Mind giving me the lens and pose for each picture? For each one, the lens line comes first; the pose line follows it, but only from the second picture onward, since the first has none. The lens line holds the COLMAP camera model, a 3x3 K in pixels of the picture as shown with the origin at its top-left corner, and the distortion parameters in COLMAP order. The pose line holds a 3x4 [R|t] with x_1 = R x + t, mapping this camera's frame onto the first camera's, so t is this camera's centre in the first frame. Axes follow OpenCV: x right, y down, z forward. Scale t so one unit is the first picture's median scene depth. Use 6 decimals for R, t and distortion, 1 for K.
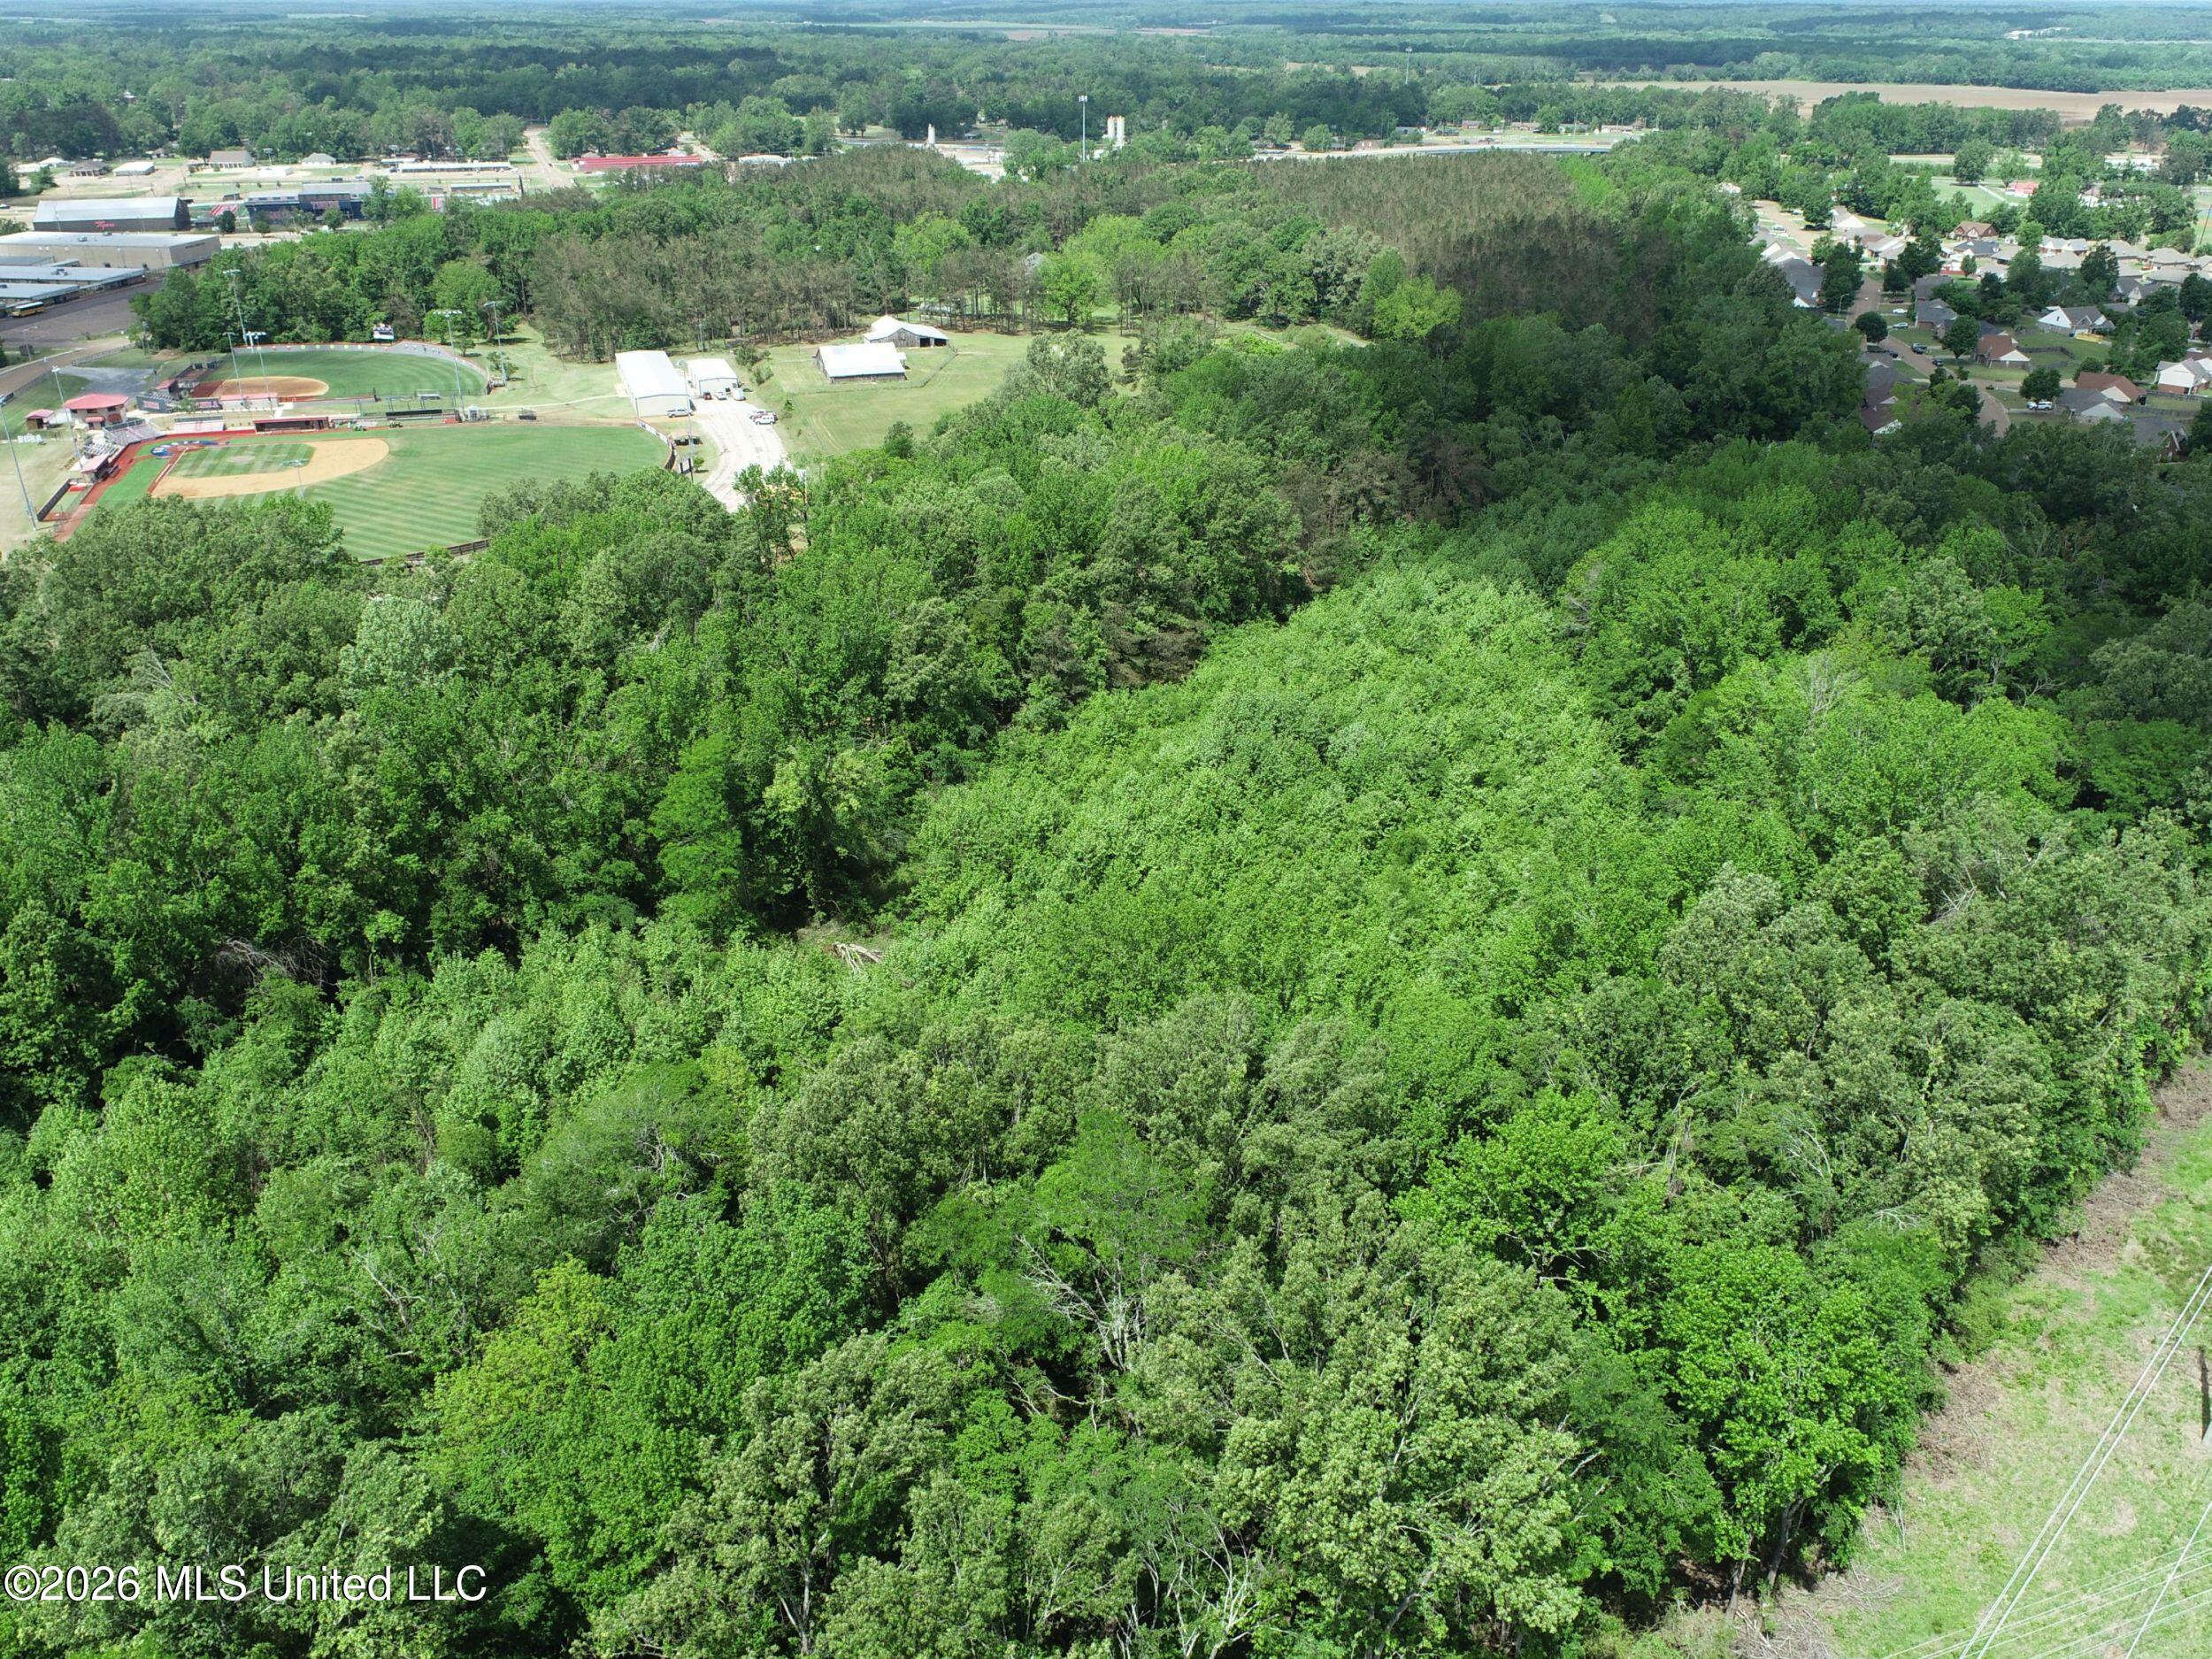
lens RADIAL K [[1669.4, 0, 1111.1], [0, 1669.4, 825.1], [0, 0, 1]] dist [-0.017370, 0.007507]
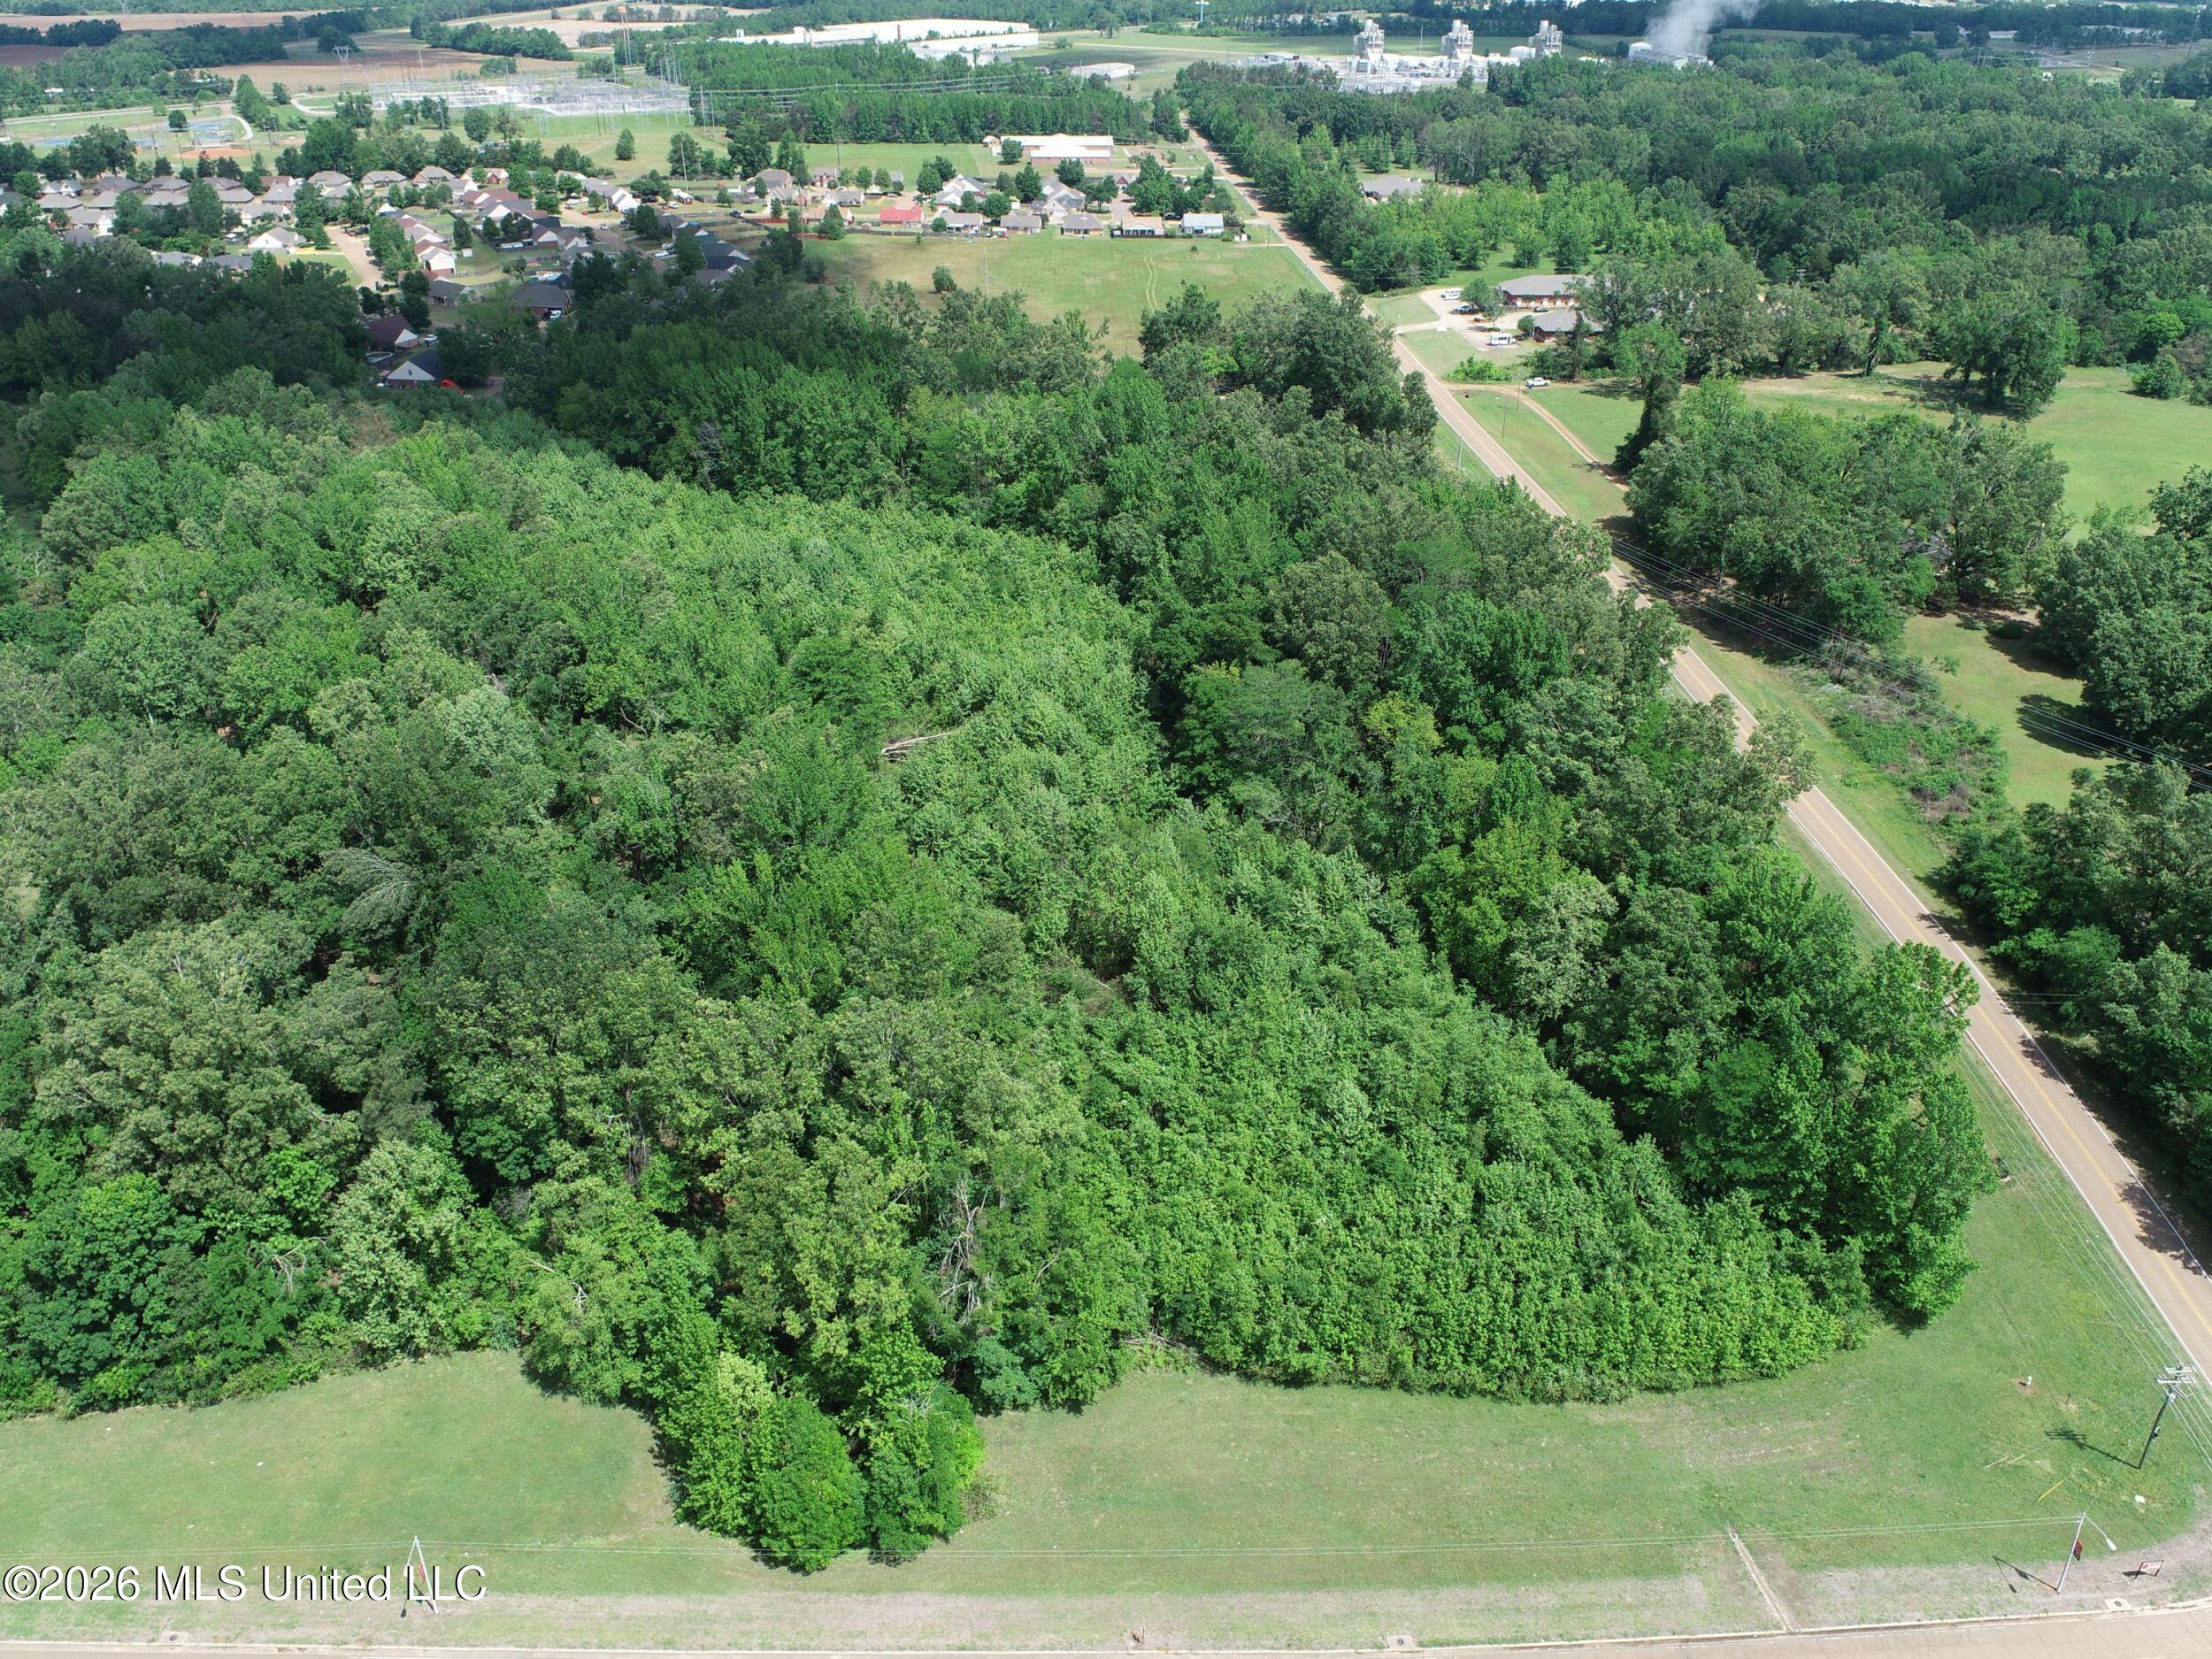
lens RADIAL K [[1669.4, 0, 1091.9], [0, 1669.4, 827.5], [0, 0, 1]] dist [-0.017370, 0.007507]
pose [[0.274761, -0.463175, 0.842601, -0.611533], [0.422631, 0.845312, 0.326850, -0.118894], [-0.863649, 0.266304, 0.428010, 0.124099]]
